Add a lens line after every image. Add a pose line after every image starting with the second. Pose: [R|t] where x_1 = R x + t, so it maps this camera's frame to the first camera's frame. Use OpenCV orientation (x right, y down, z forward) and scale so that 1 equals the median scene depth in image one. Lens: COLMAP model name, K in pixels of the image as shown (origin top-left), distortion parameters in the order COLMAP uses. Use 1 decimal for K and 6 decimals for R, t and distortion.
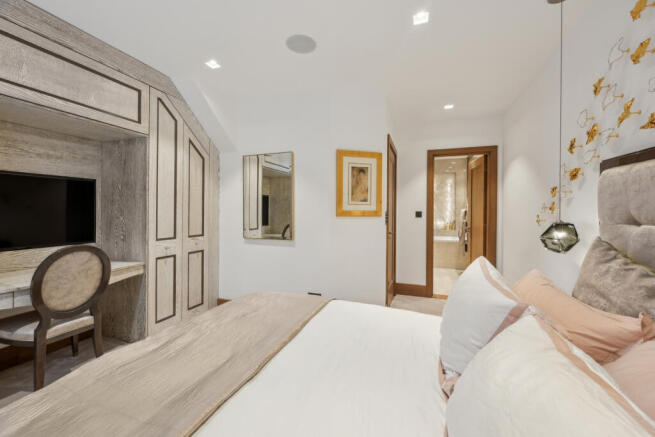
lens RADIAL K [[271.0, 0, 331.1], [0, 271.0, 209.6], [0, 0, 1]] dist [0.001005, 0.000129]
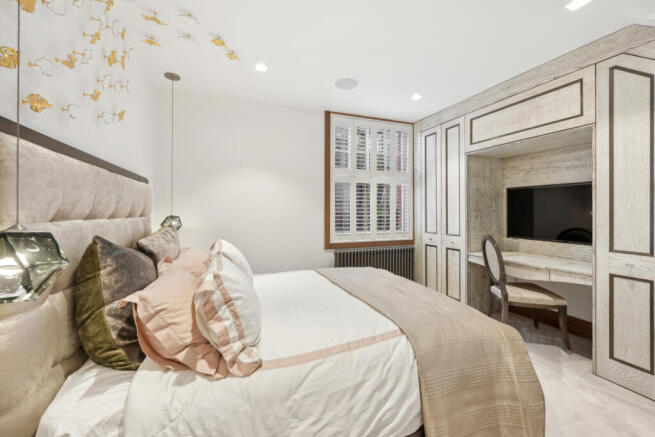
lens RADIAL K [[271.0, 0, 331.1], [0, 271.0, 209.6], [0, 0, 1]] dist [0.001005, 0.000129]
pose [[-0.750862, -0.013130, -0.660328, 0.864376], [-0.009696, 0.999914, -0.008856, 0.015485], [0.660388, -0.000248, -0.750925, 1.925289]]
